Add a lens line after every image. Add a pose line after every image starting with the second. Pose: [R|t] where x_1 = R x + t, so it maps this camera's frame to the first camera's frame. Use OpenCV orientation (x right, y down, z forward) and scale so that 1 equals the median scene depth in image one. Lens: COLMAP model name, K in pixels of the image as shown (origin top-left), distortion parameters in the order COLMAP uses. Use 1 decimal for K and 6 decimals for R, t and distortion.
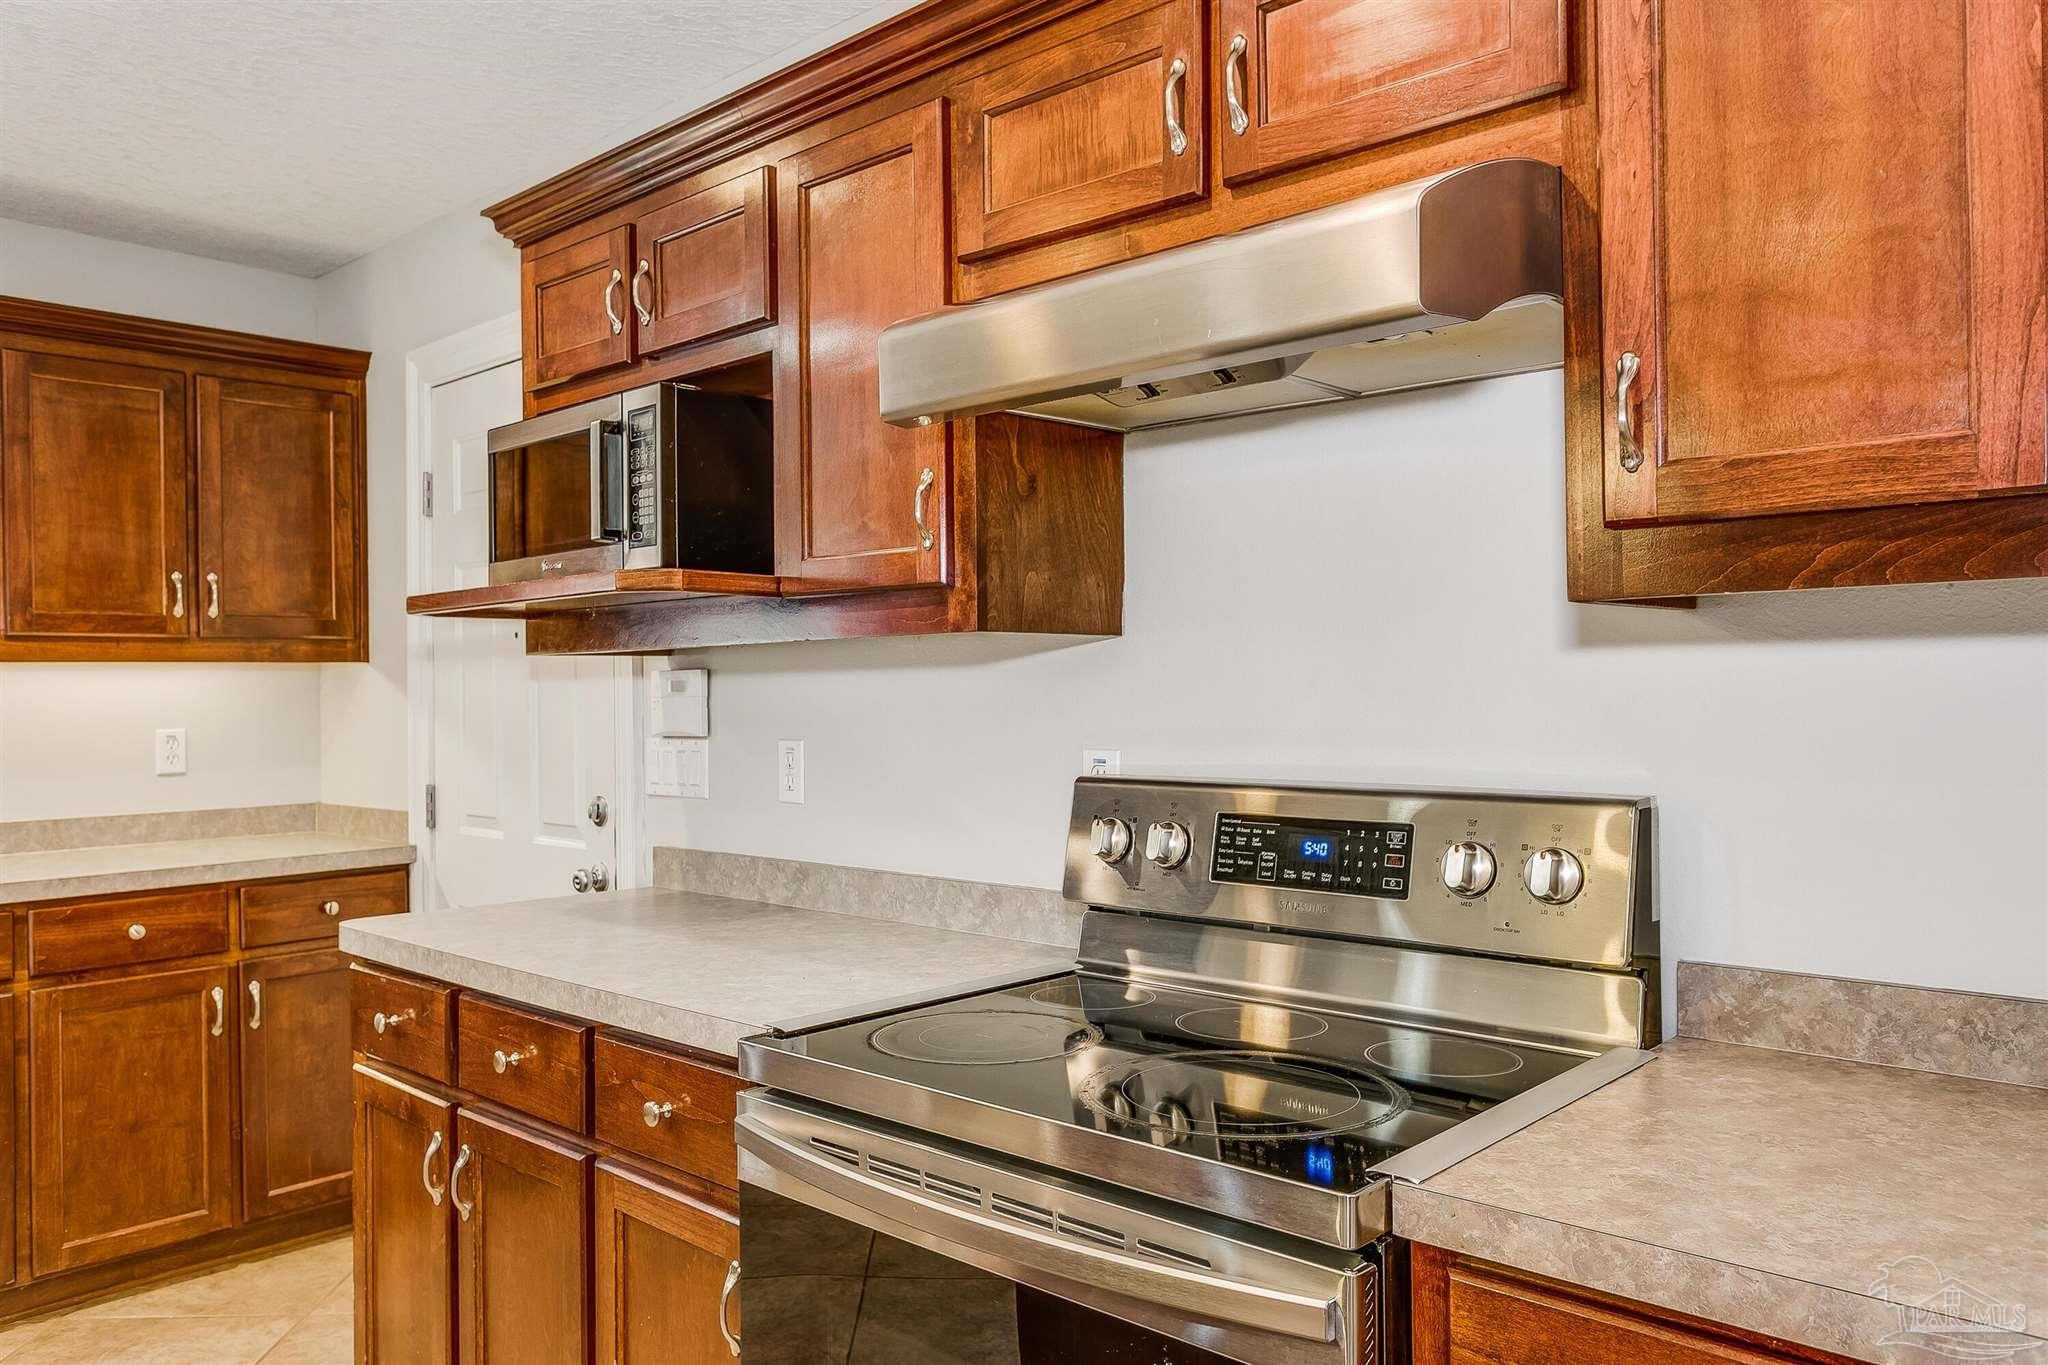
lens RADIAL K [[1452.6, 0, 1023.9], [0, 1452.6, 679.9], [0, 0, 1]] dist [-0.036847, 0.003892]
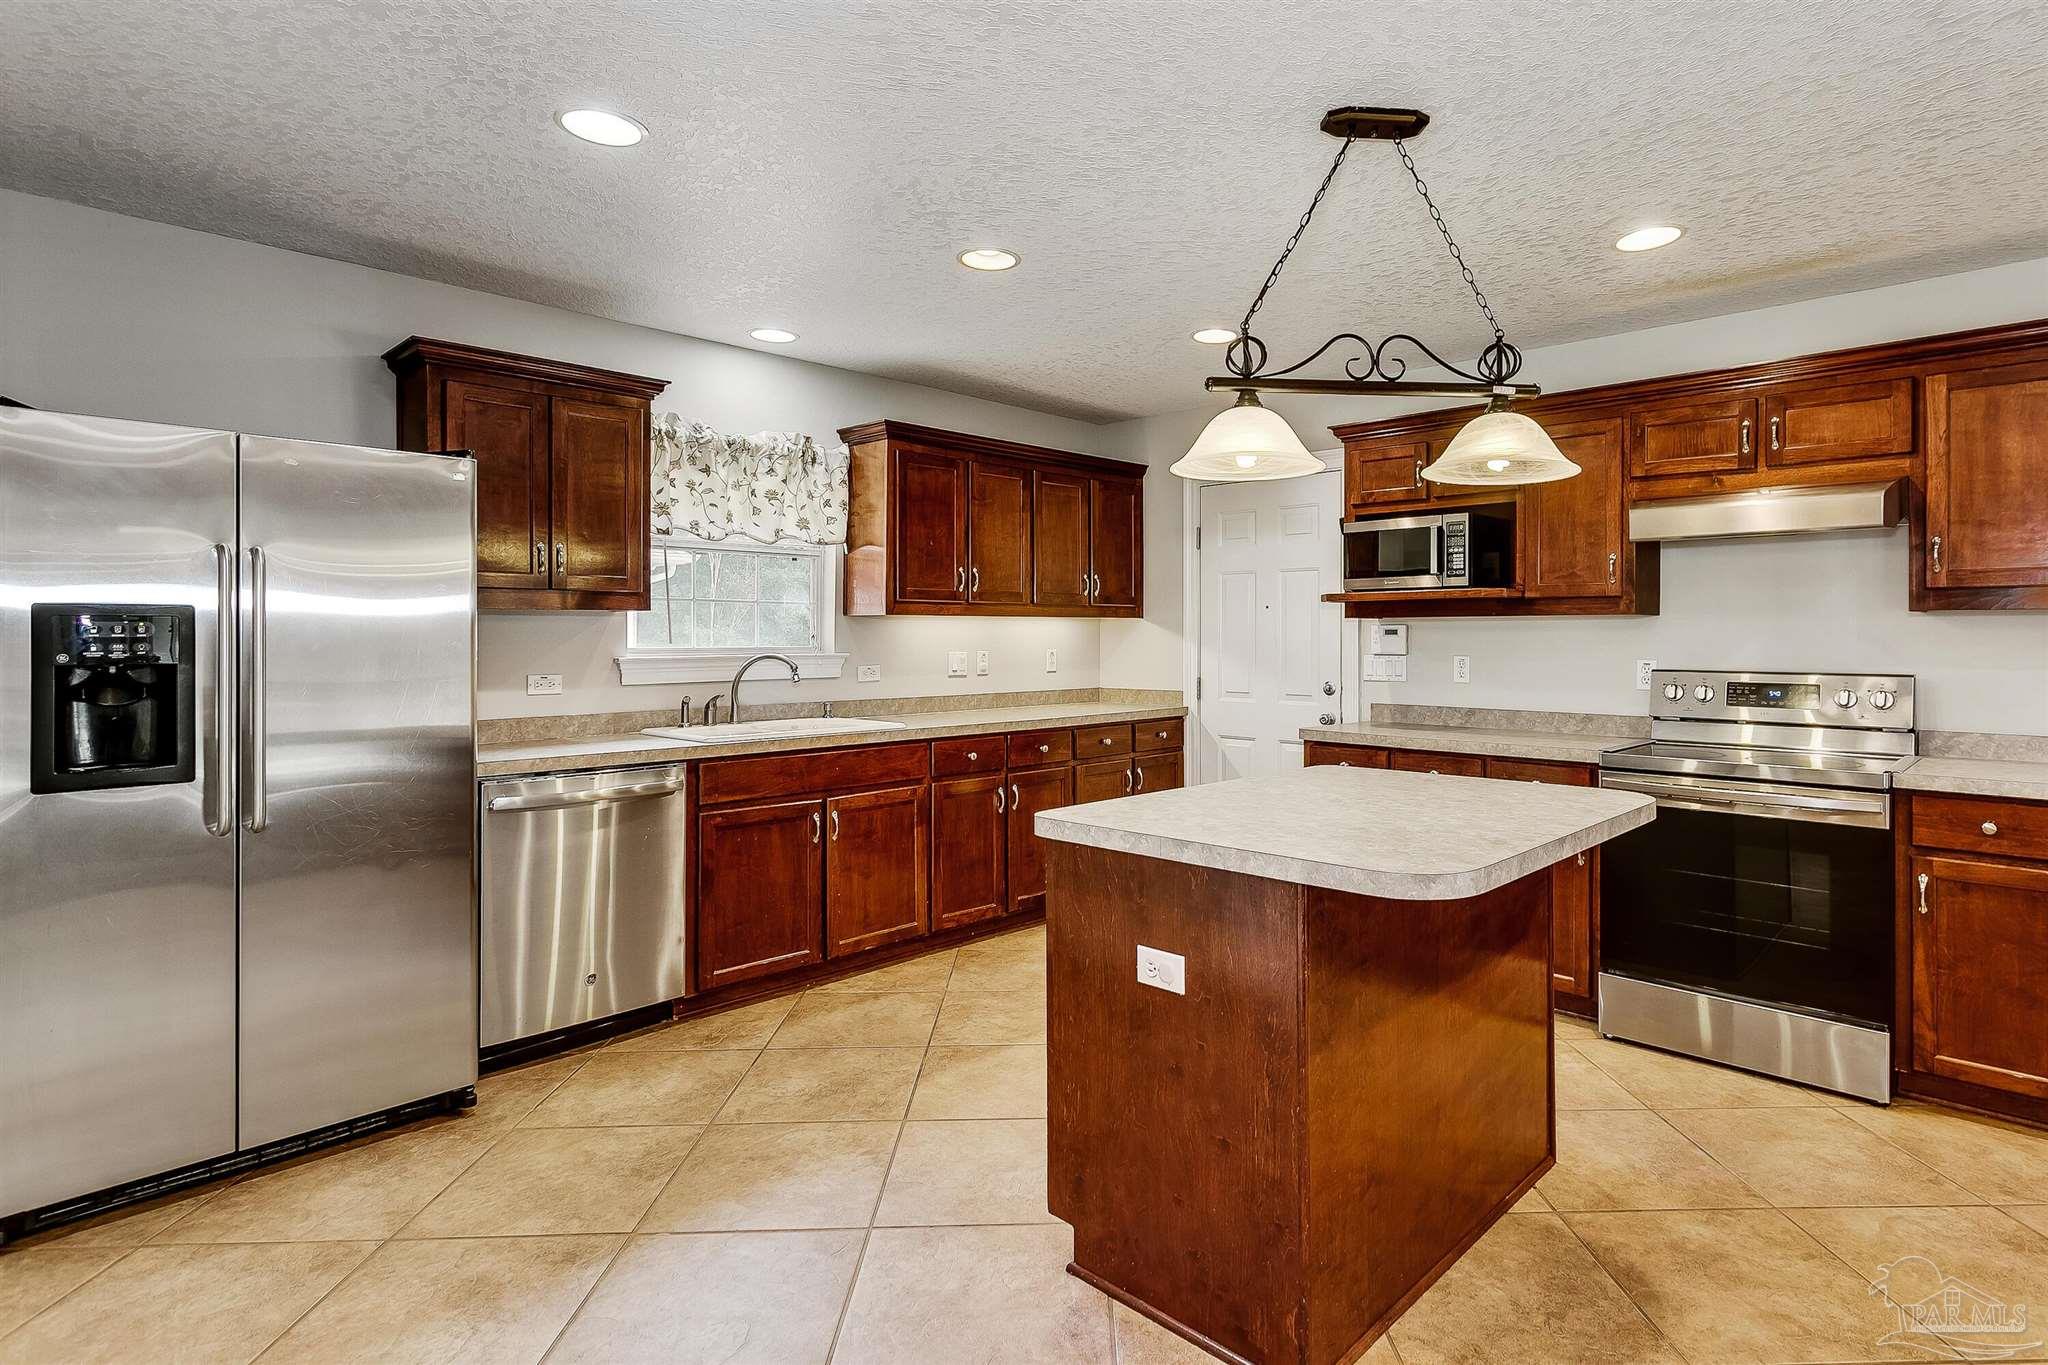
lens RADIAL K [[1058.5, 0, 1106.5], [0, 1058.5, 626.4], [0, 0, 1]] dist [-0.002064, -0.001508]
pose [[0.999891, 0.014744, -0.000661, -1.006268], [-0.014746, 0.999884, -0.003940, 0.011822], [0.000603, 0.003949, 0.999992, -0.971587]]
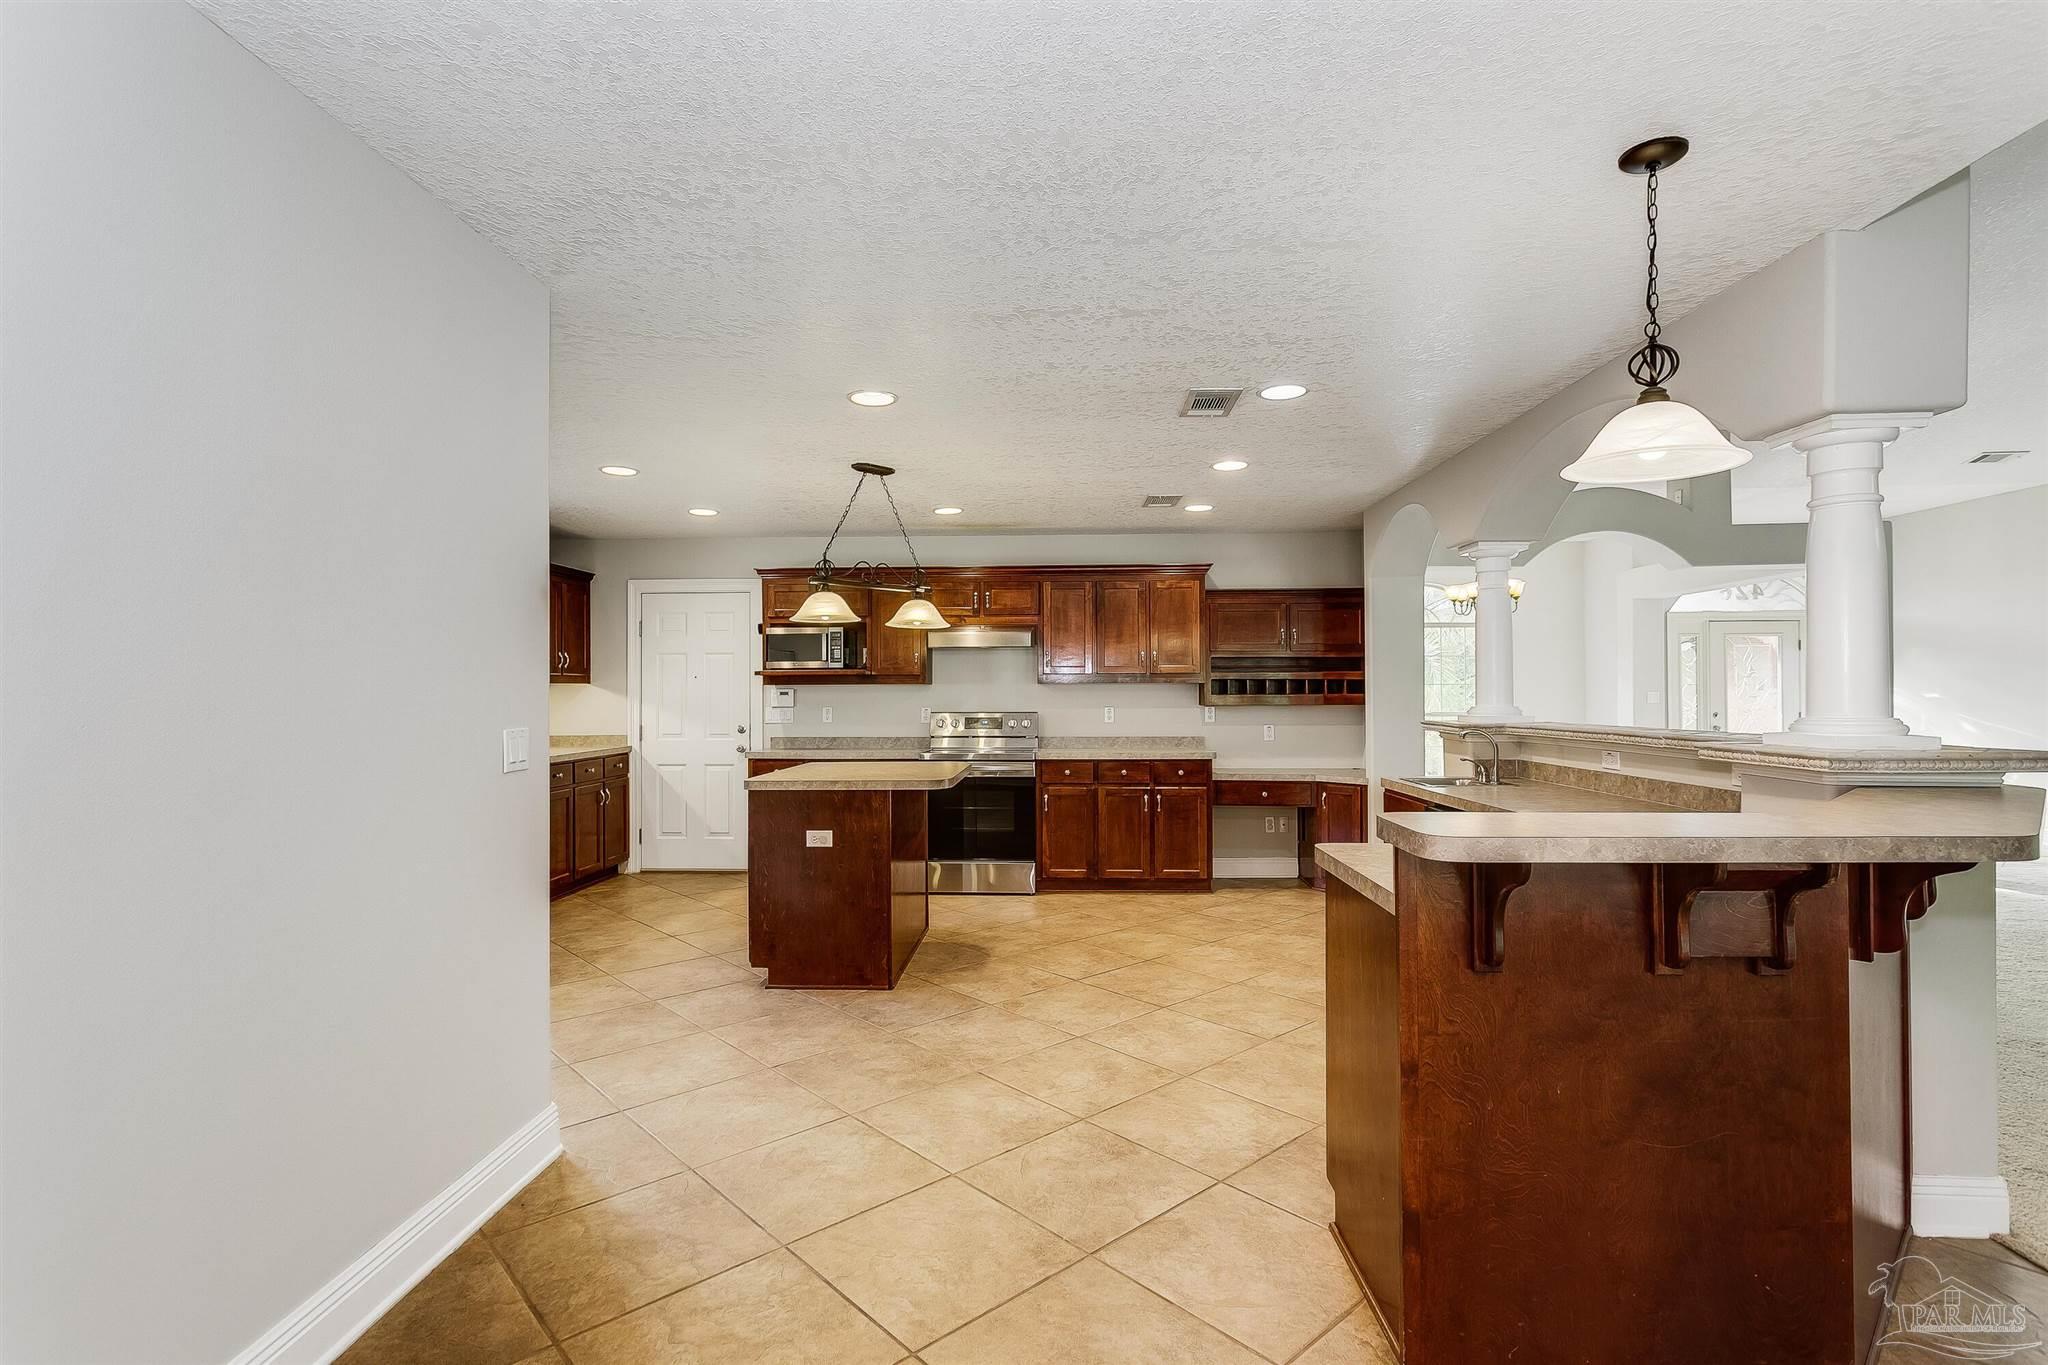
lens RADIAL K [[977.6, 0, 1007.9], [0, 977.6, 678.4], [0, 0, 1]] dist [0.005621, 0.001402]
pose [[0.772022, 0.022261, 0.635206, -2.065663], [-0.011482, 0.999712, -0.021079, 0.017122], [-0.635492, 0.008980, 0.772055, -1.959737]]
